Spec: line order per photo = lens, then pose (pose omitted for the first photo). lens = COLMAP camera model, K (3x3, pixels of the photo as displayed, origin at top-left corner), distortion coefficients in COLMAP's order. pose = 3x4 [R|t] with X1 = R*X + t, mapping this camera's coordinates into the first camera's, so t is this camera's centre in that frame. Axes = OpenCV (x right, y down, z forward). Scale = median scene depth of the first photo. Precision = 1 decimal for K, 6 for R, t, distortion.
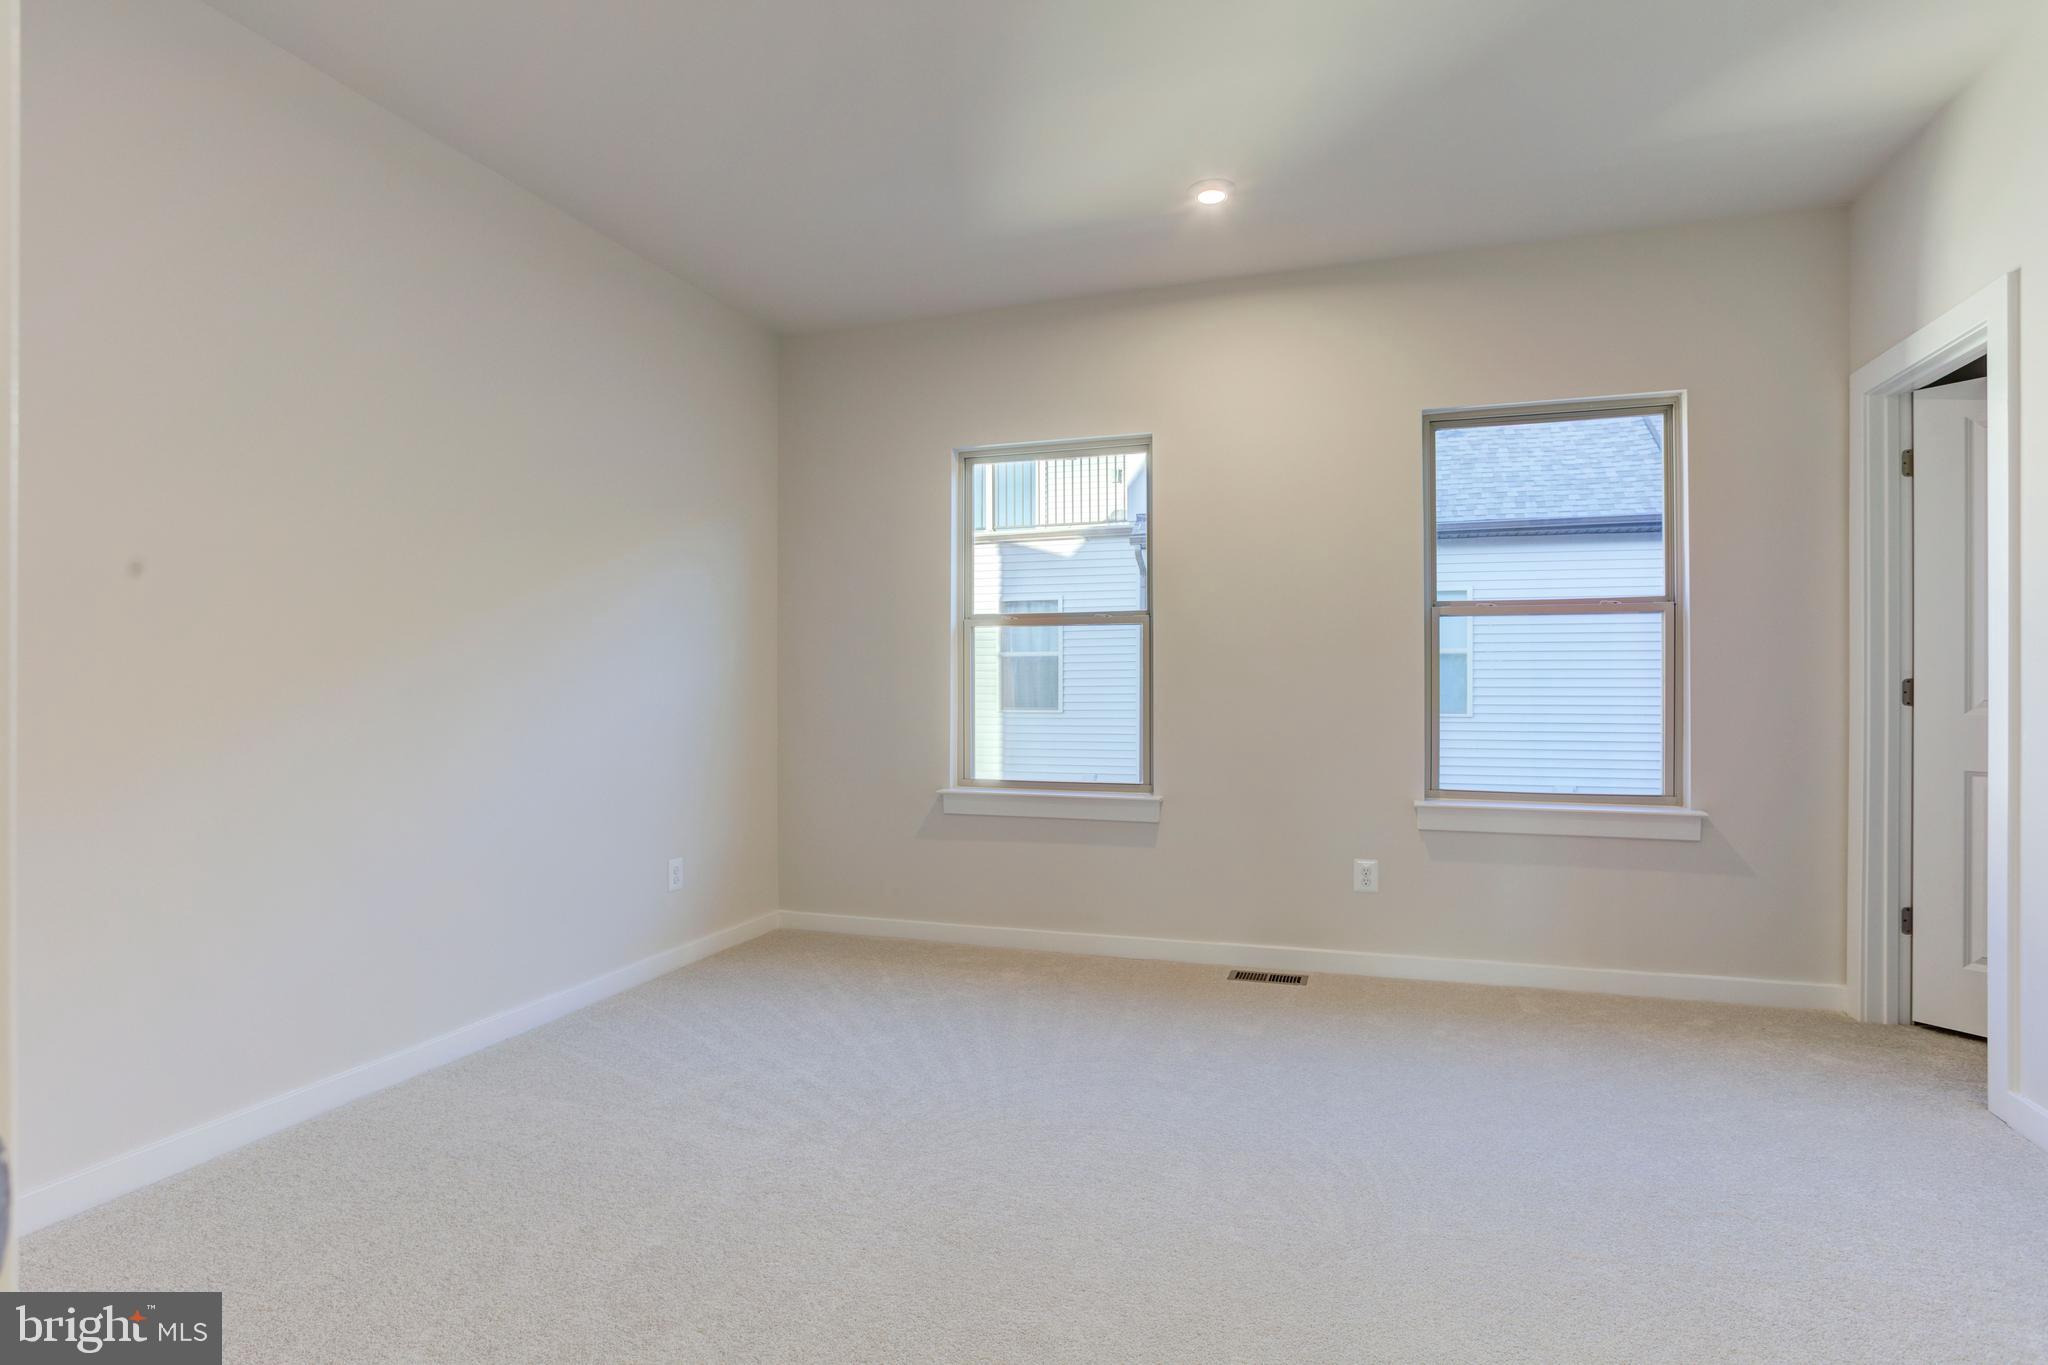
lens RADIAL K [[1046.5, 0, 1034.1], [0, 1046.5, 679.7], [0, 0, 1]] dist [-0.040866, 0.014401]
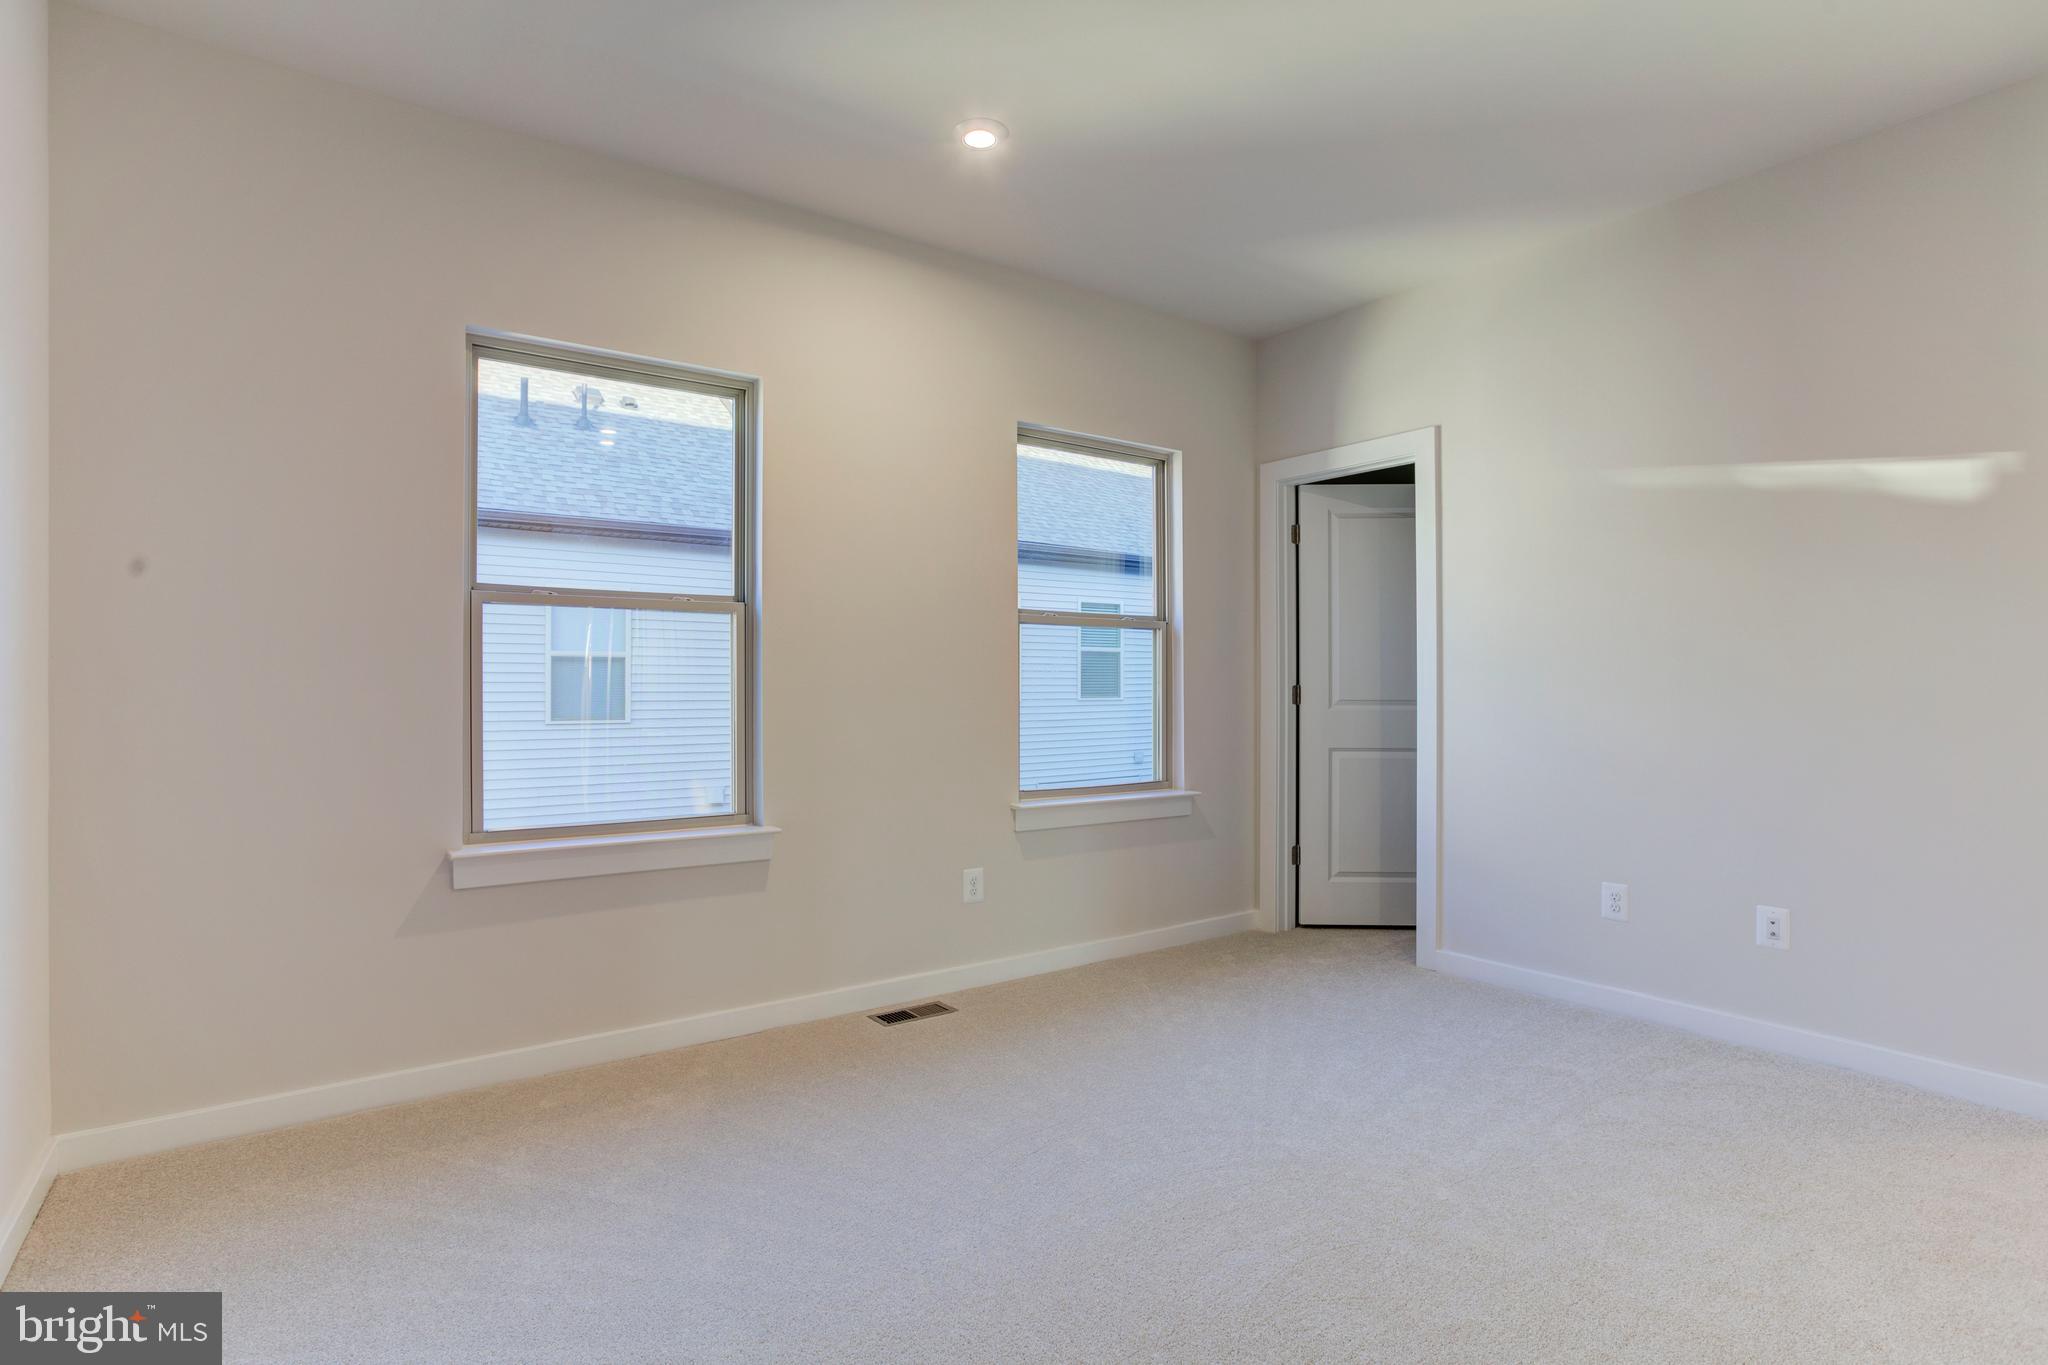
lens RADIAL K [[1046.5, 0, 1022.7], [0, 1046.5, 677.7], [0, 0, 1]] dist [-0.040866, 0.014401]
pose [[0.575473, 0.008455, 0.817777, -0.463170], [-0.003405, 0.999963, -0.007943, 0.000585], [-0.817814, 0.001787, 0.575480, 0.396799]]
